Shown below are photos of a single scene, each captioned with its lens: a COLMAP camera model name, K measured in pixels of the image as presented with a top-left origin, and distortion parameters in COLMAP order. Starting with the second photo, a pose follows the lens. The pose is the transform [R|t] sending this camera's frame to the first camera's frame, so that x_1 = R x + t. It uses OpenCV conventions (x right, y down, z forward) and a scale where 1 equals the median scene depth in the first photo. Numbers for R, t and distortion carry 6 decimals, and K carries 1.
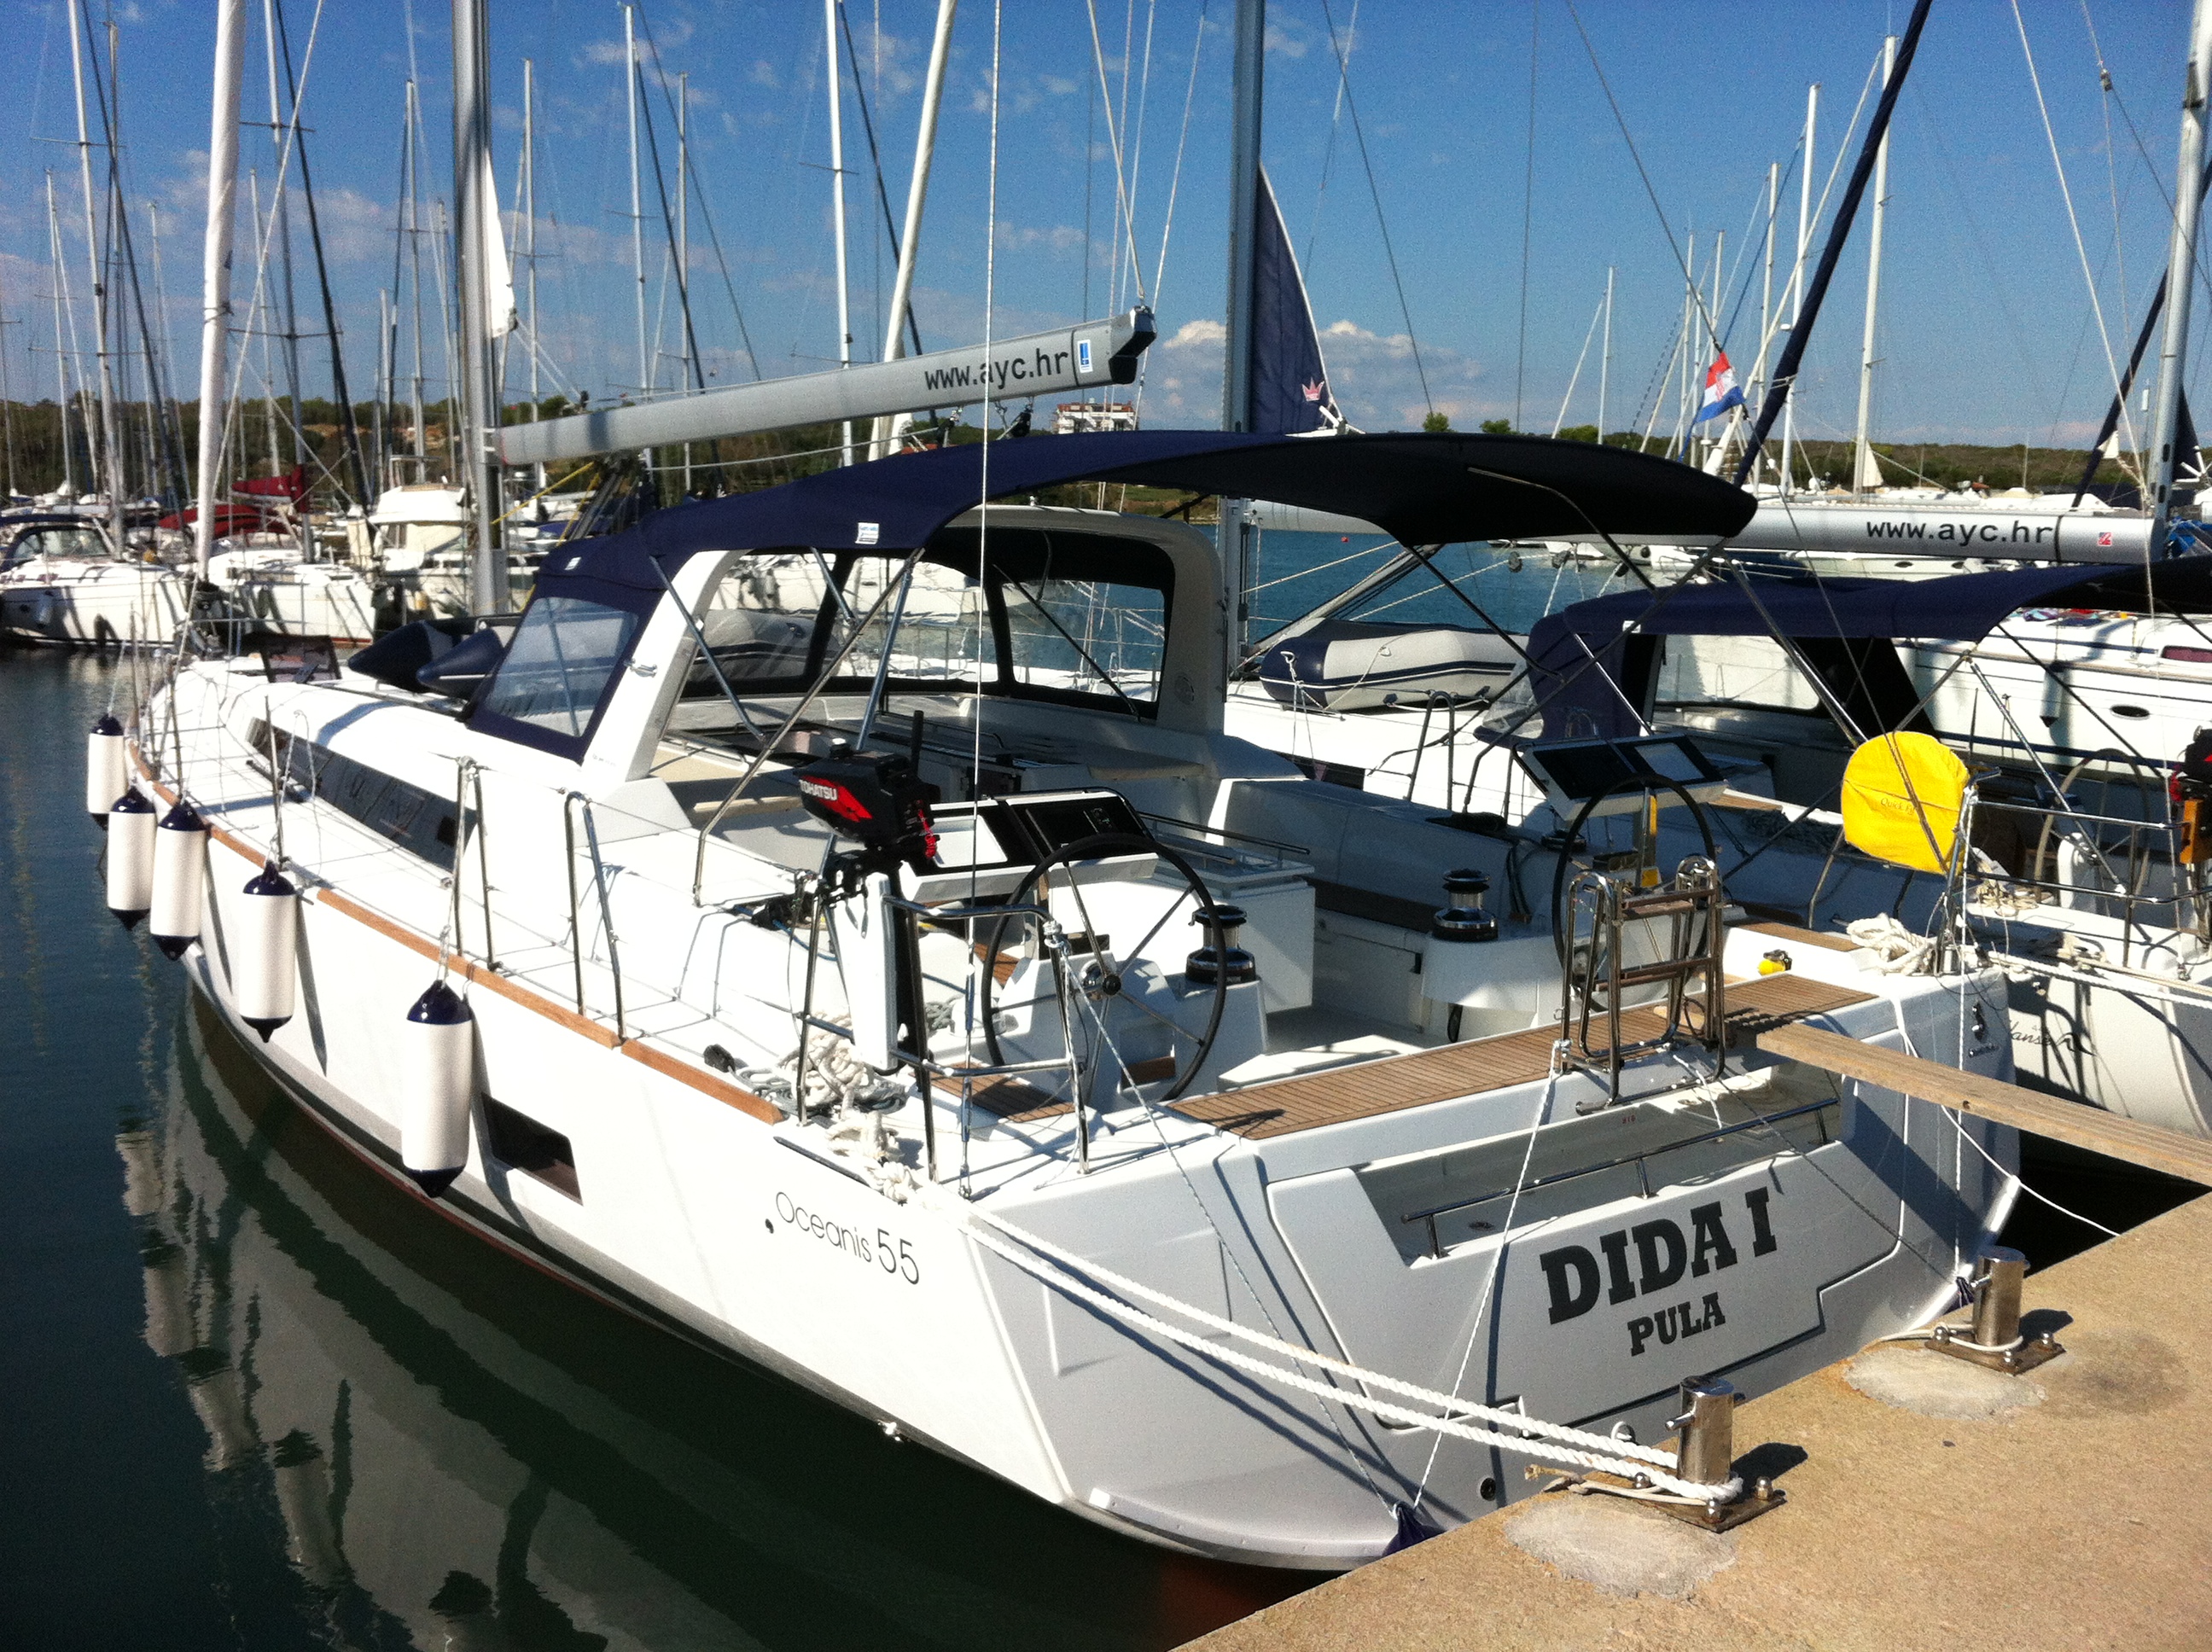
lens RADIAL K [[2099.3, 0, 1096.1], [0, 2099.3, 822.8], [0, 0, 1]] dist [0.132444, -0.377285]
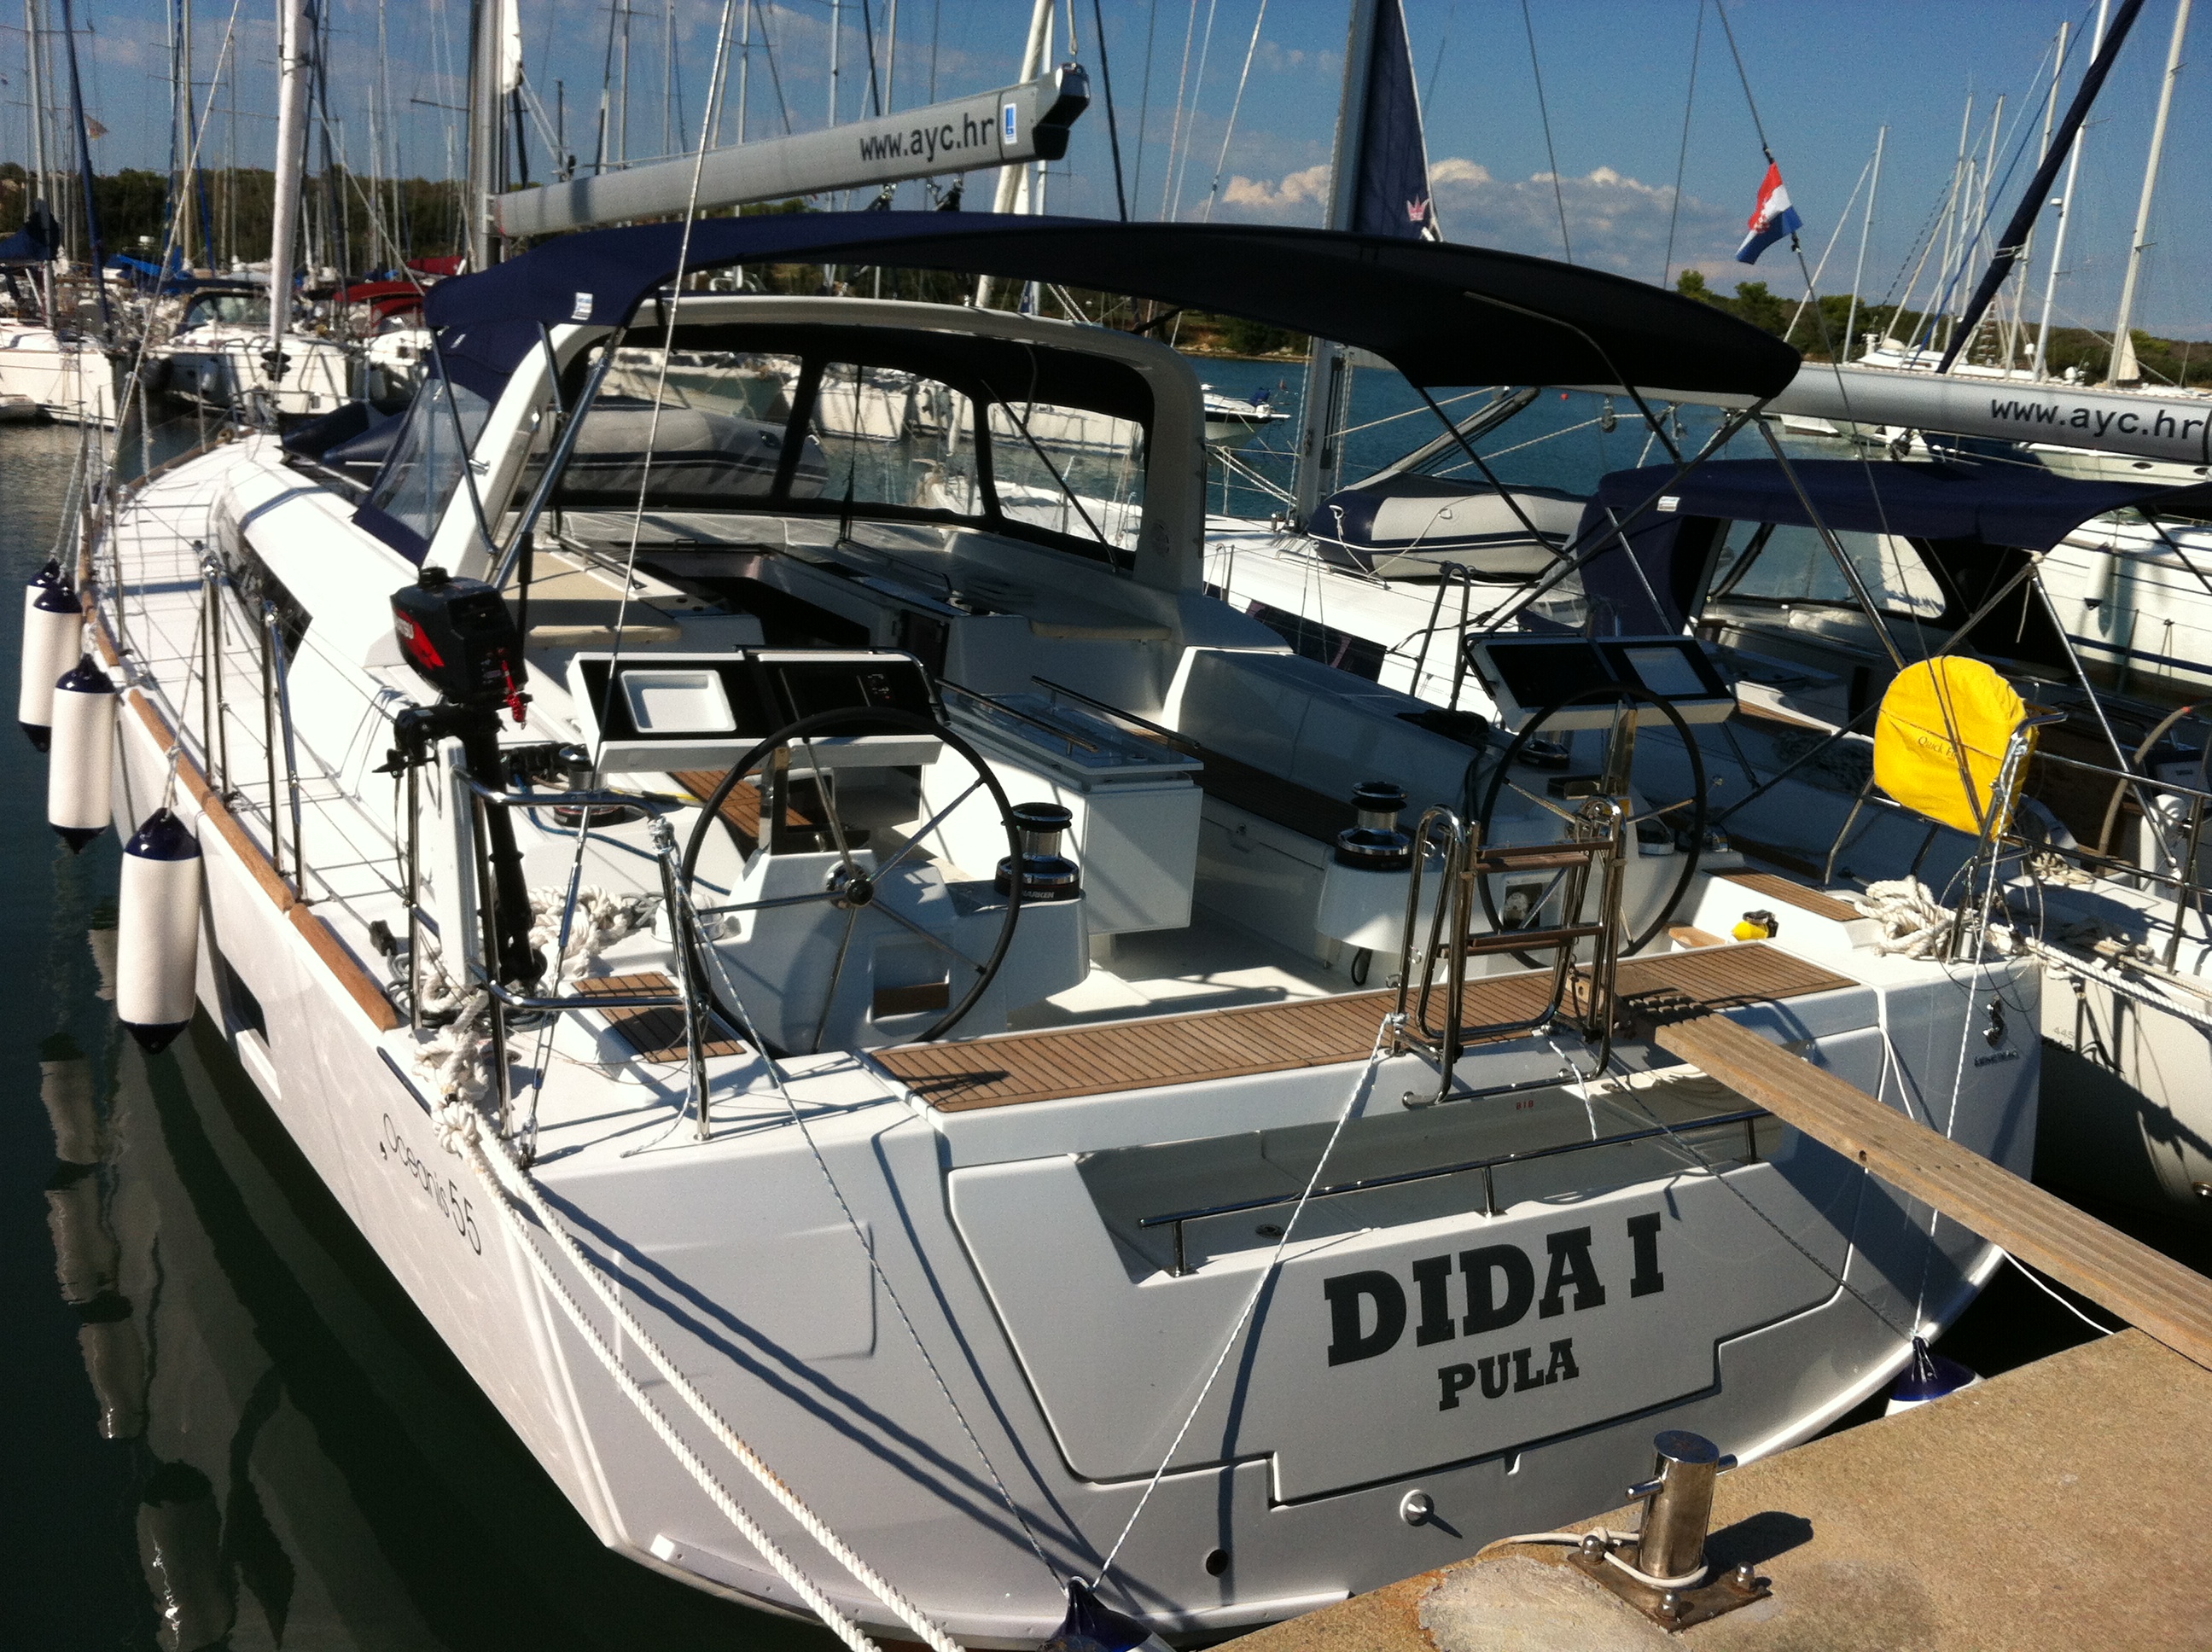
lens RADIAL K [[2119.8, 0, 1101.6], [0, 2119.8, 838.0], [0, 0, 1]] dist [0.105952, -0.318613]
pose [[0.992025, 0.088485, -0.089754, 0.164851], [-0.080994, 0.993175, 0.083927, -0.019637], [0.096568, -0.075988, 0.992422, 0.186423]]
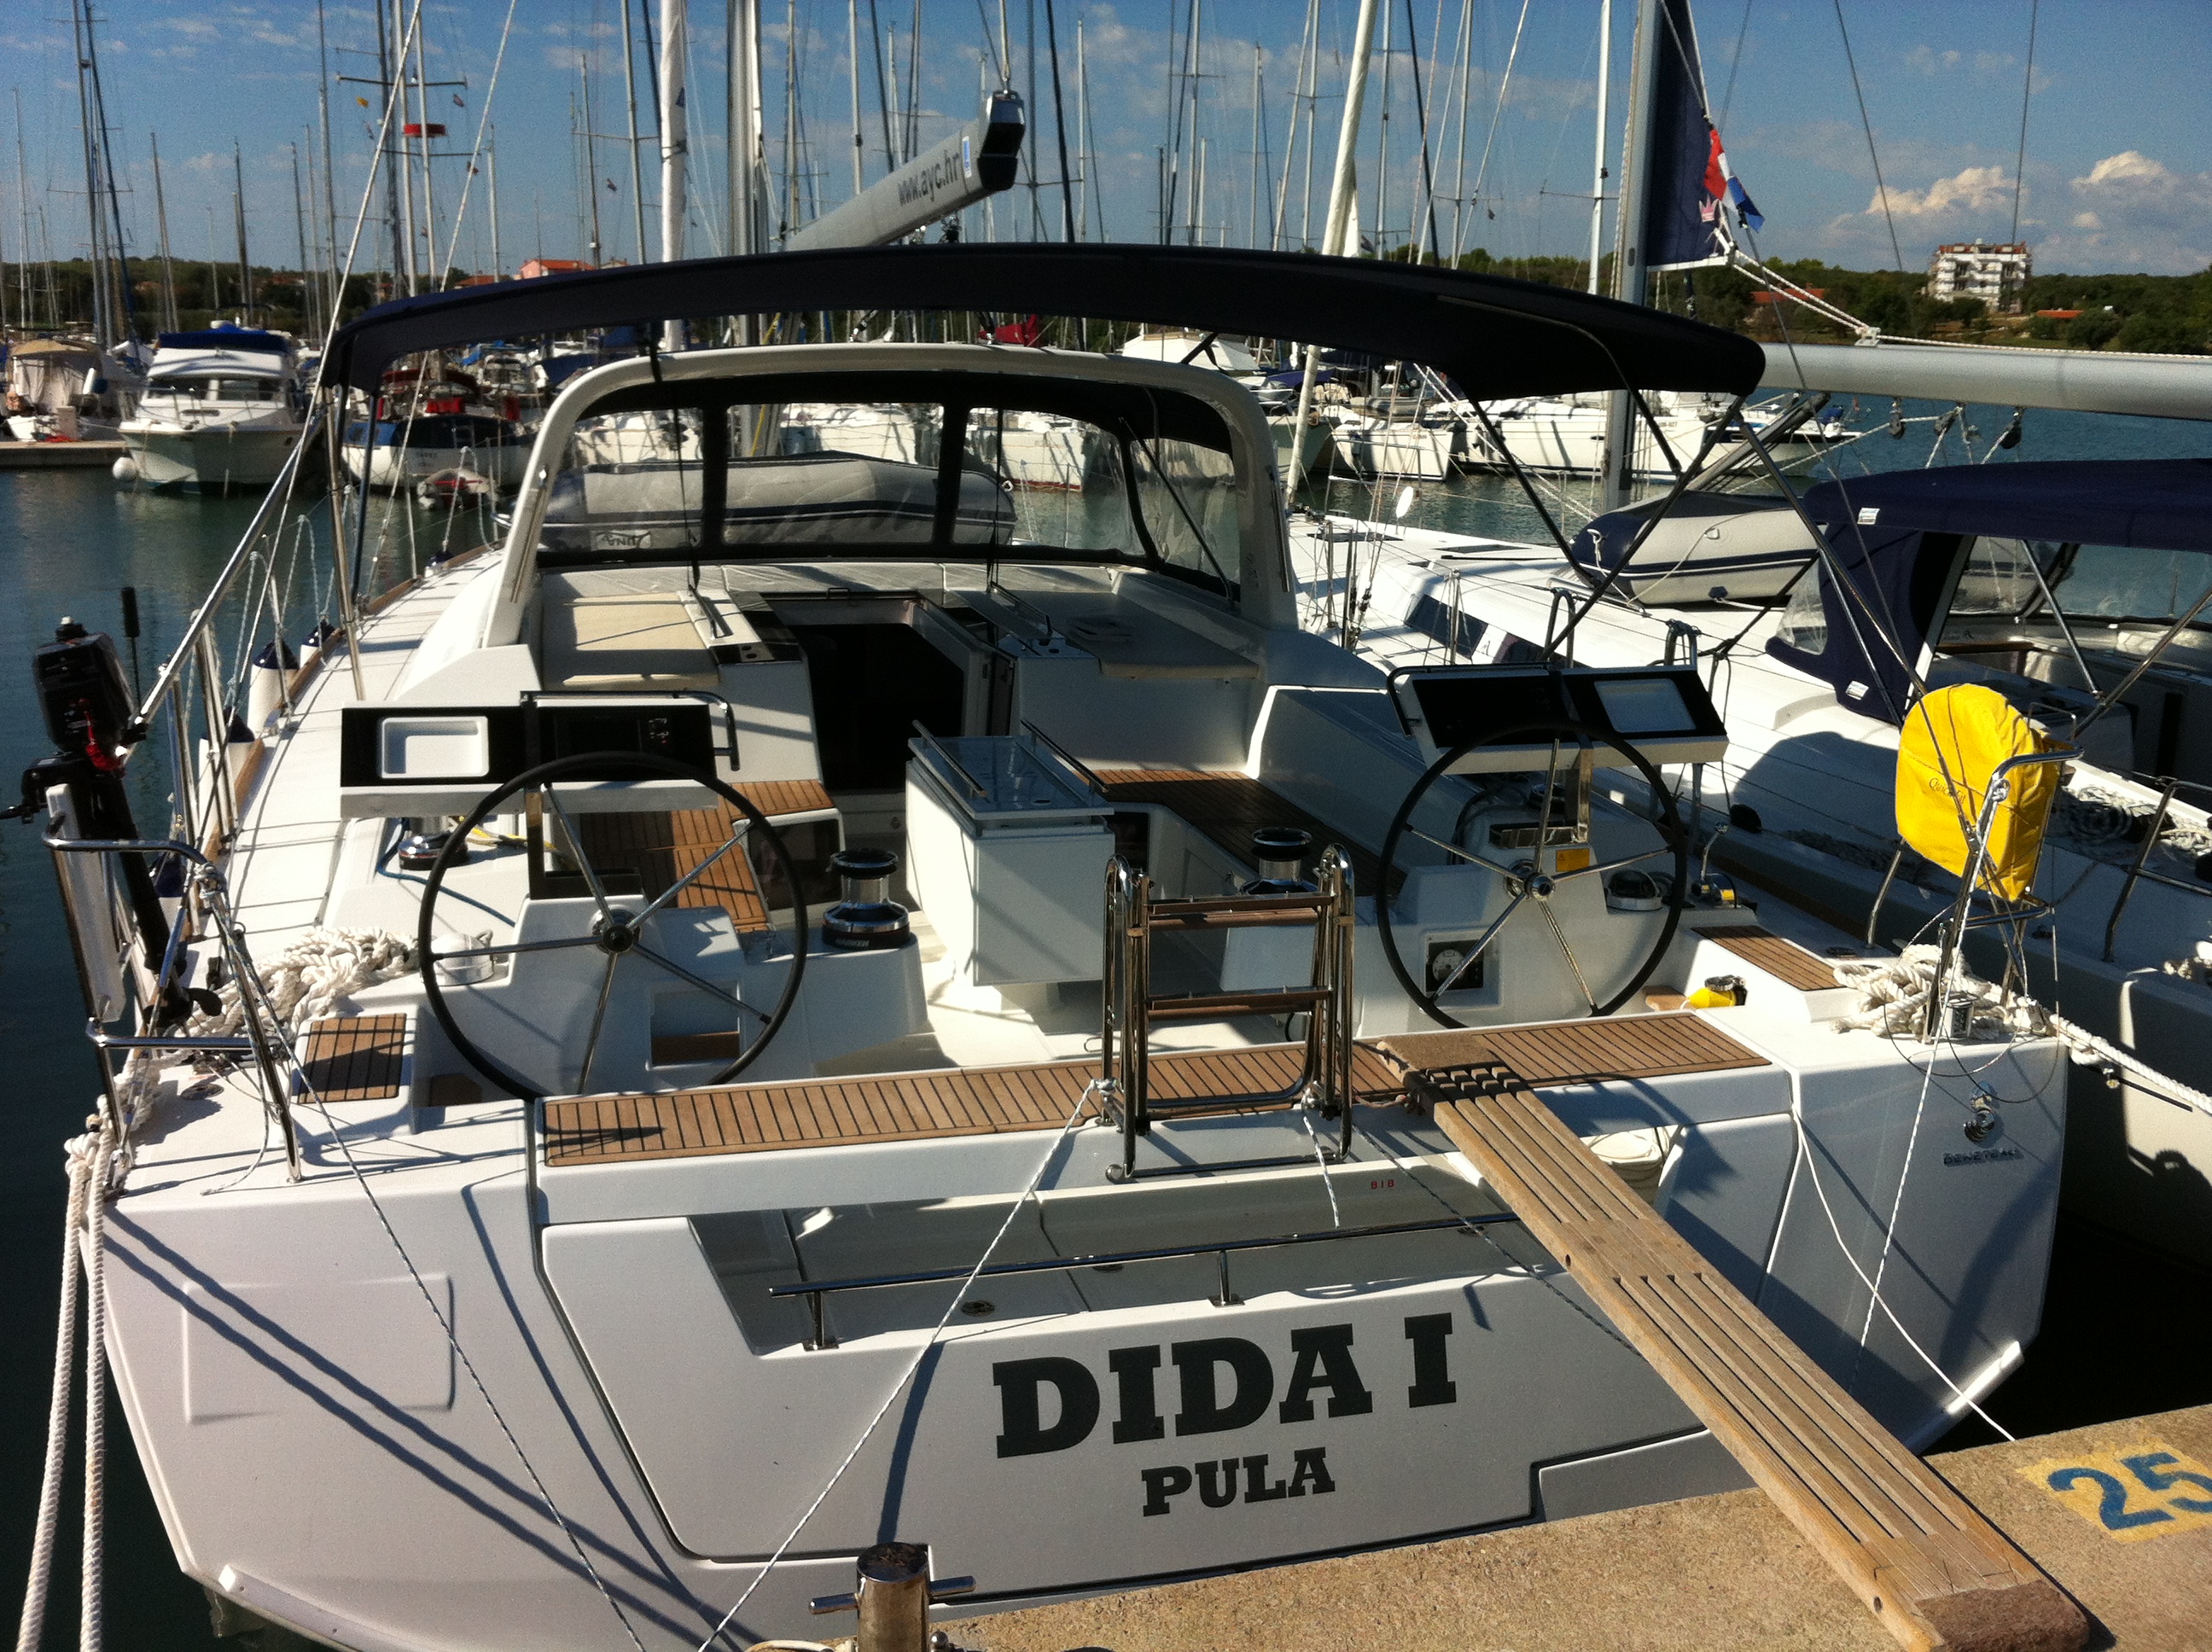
lens RADIAL K [[2119.8, 0, 1101.6], [0, 2119.8, 838.0], [0, 0, 1]] dist [0.105952, -0.318613]
pose [[0.928694, 0.090669, -0.359592, 0.445900], [-0.064106, 0.994304, 0.085144, -0.040775], [0.365264, -0.056020, 0.929217, 0.295235]]
